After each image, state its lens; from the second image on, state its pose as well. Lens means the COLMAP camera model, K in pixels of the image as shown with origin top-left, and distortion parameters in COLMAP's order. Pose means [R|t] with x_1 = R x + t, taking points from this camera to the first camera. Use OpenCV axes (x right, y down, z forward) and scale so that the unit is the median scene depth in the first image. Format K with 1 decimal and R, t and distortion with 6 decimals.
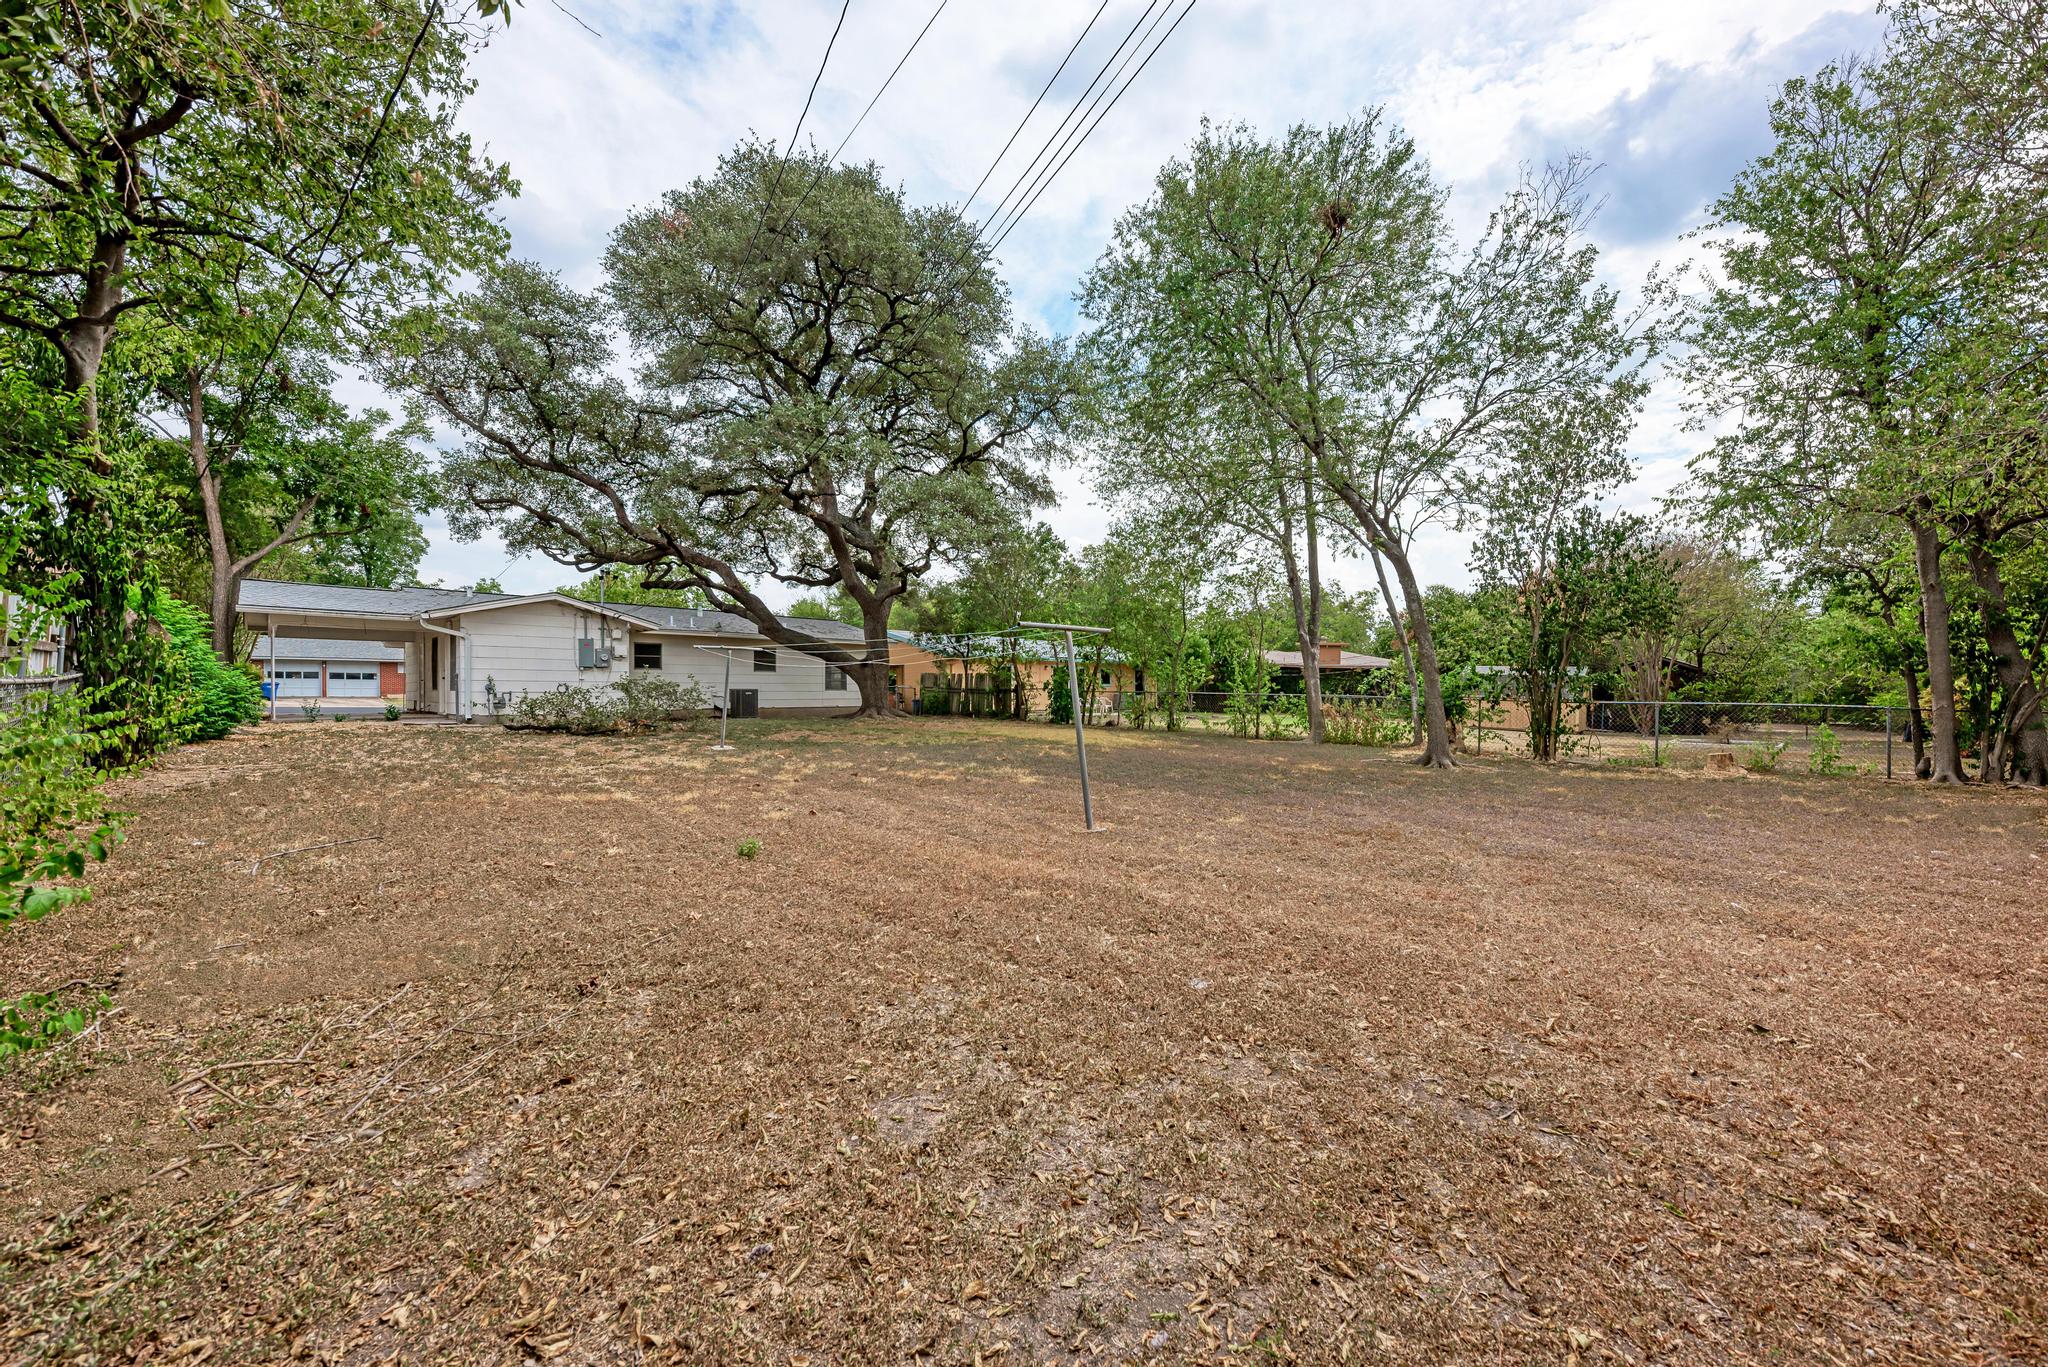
lens RADIAL K [[728.0, 0, 1024.1], [0, 728.0, 688.0], [0, 0, 1]] dist [0.000098, 0.000000]
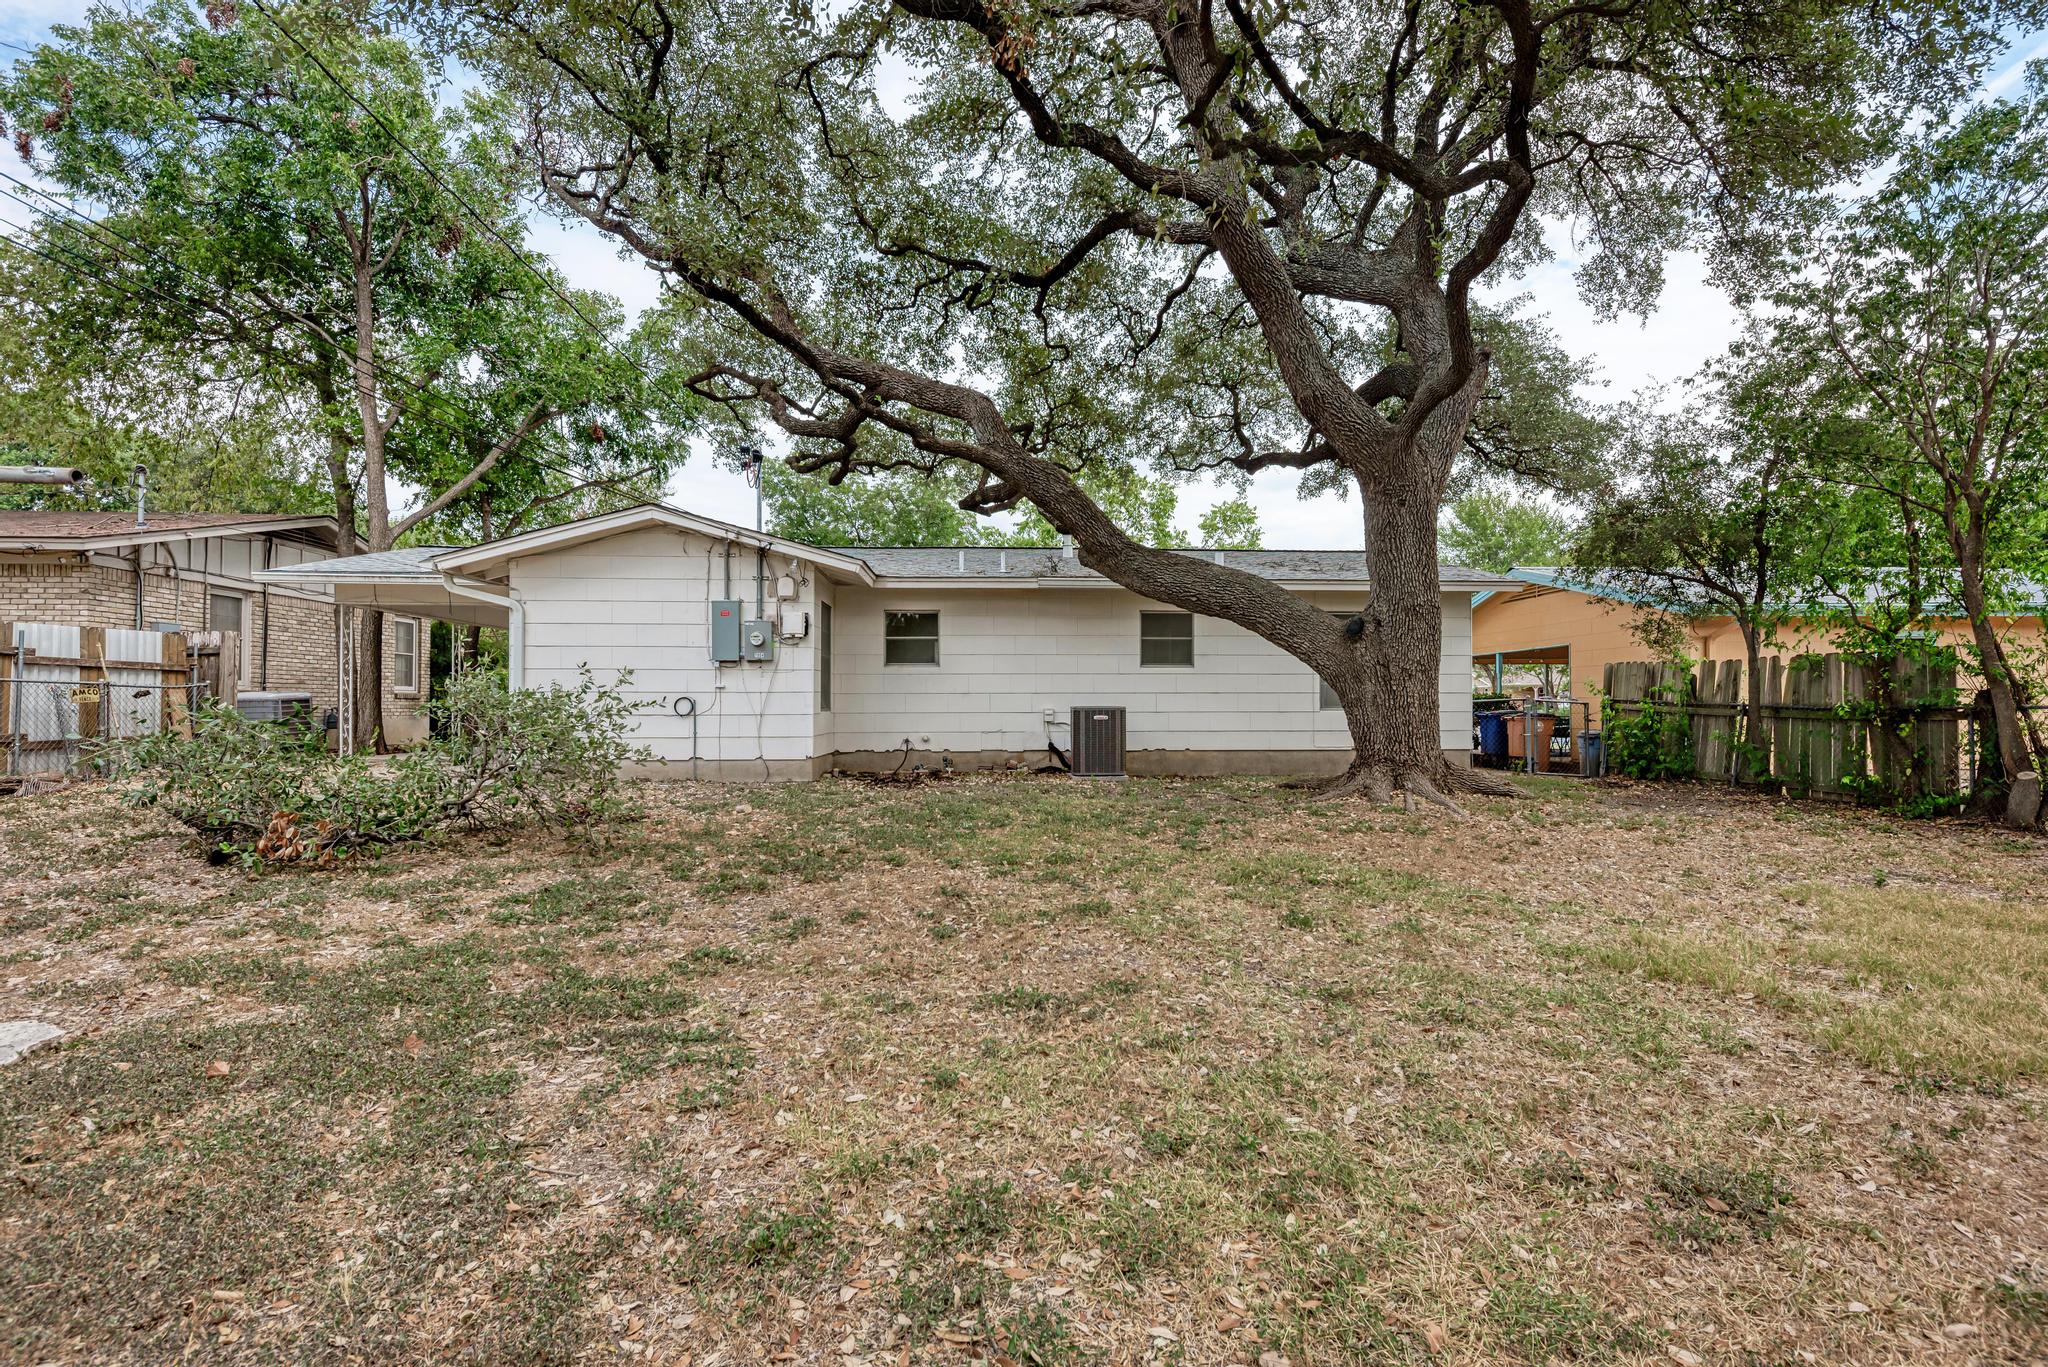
lens RADIAL K [[963.9, 0, 1019.1], [0, 963.9, 695.6], [0, 0, 1]] dist [0.000946, 0.000226]
pose [[0.736878, -0.006869, -0.675990, -0.035028], [0.003230, 0.999973, -0.006640, -0.001451], [0.676018, 0.002710, 0.736880, 0.533752]]
